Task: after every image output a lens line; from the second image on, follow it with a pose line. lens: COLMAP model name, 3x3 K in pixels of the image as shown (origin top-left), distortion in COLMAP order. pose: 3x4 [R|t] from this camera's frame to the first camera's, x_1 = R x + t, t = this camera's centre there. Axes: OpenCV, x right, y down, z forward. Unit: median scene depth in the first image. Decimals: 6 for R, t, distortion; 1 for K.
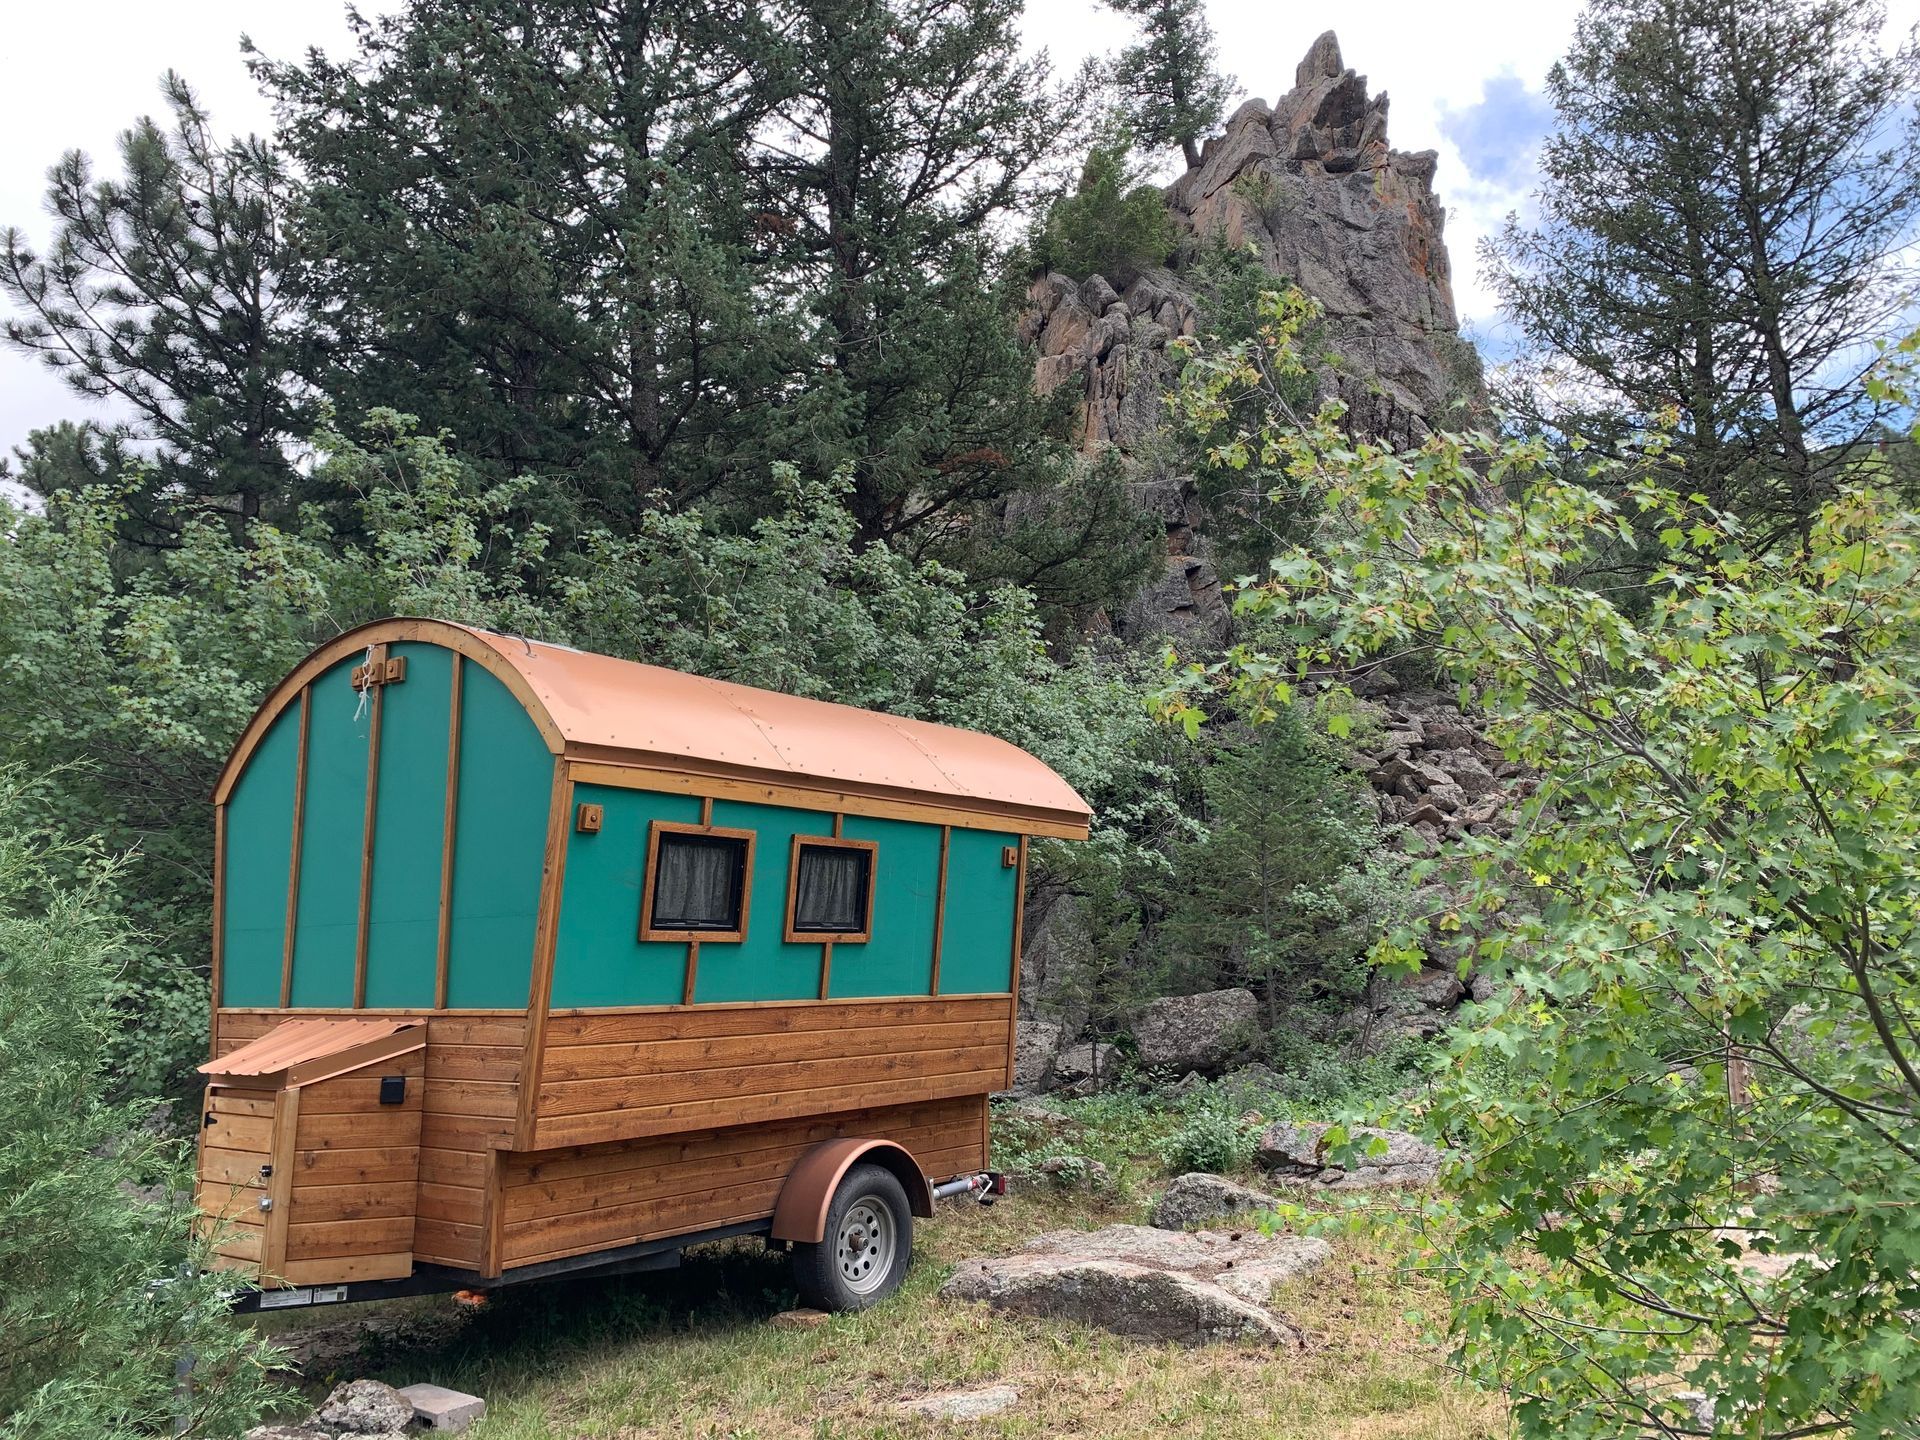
lens RADIAL K [[1426.0, 0, 960.0], [0, 1426.0, 720.0], [0, 0, 1]] dist [-0.003474, 0.001689]
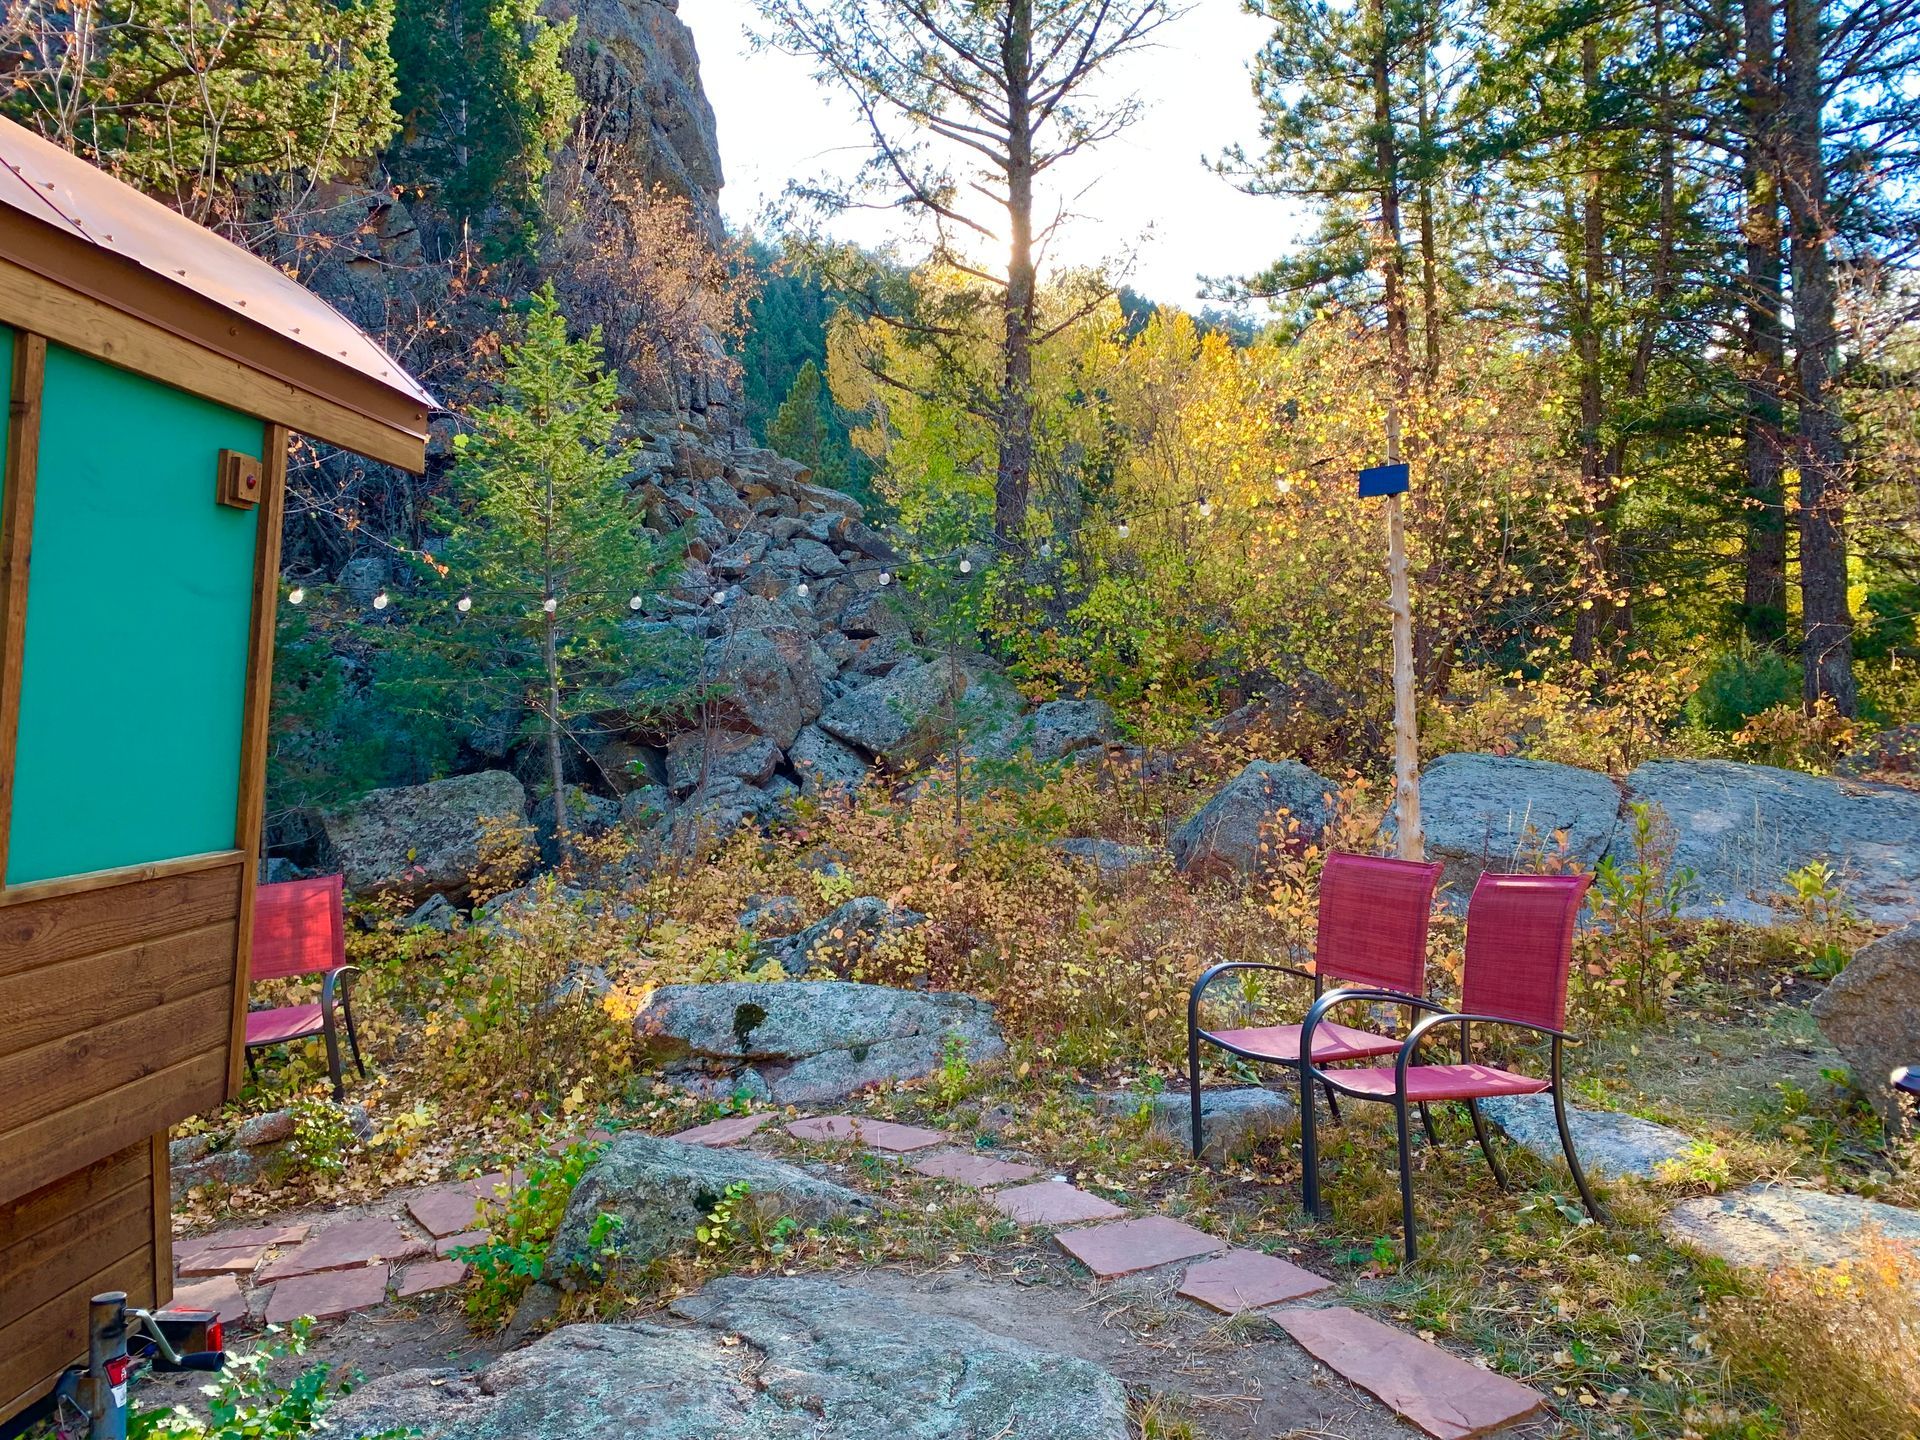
lens RADIAL K [[1426.0, 0, 960.0], [0, 1426.0, 720.0], [0, 0, 1]] dist [-0.003474, 0.001689]
pose [[0.831118, -0.031248, 0.555217, -0.007209], [-0.059953, 0.987566, 0.145327, 0.046588], [-0.552855, -0.154070, 0.818910, 0.301695]]
